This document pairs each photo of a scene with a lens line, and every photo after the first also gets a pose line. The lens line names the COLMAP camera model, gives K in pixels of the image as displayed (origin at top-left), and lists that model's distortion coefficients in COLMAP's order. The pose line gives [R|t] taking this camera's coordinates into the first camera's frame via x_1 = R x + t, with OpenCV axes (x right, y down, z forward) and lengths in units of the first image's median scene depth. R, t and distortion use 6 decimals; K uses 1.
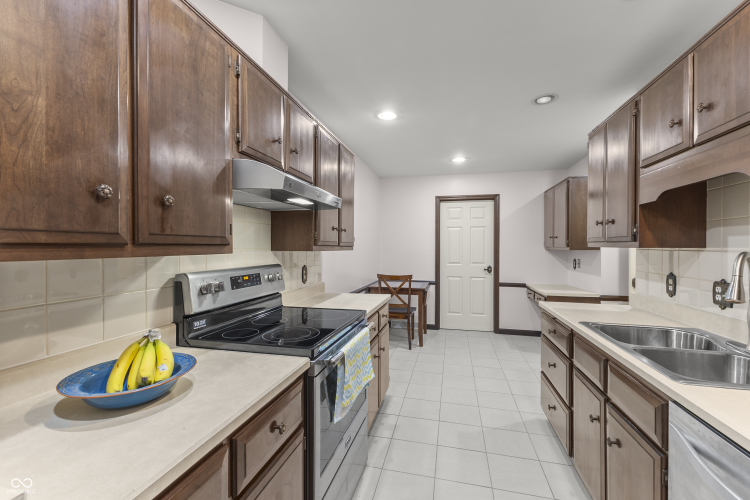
lens RADIAL K [[324.0, 0, 374.1], [0, 324.0, 248.3], [0, 0, 1]] dist [0.001370, -0.000012]
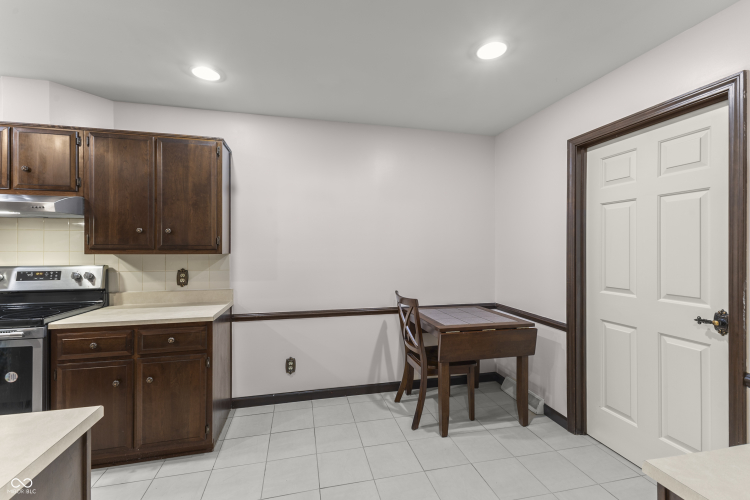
lens RADIAL K [[324.3, 0, 373.7], [0, 324.3, 245.1], [0, 0, 1]] dist [0.005021, -0.000308]
pose [[0.459005, -0.006617, -0.888409, 0.938888], [-0.004227, 0.999945, -0.009631, -0.011447], [0.888424, 0.008176, 0.458951, 1.069701]]
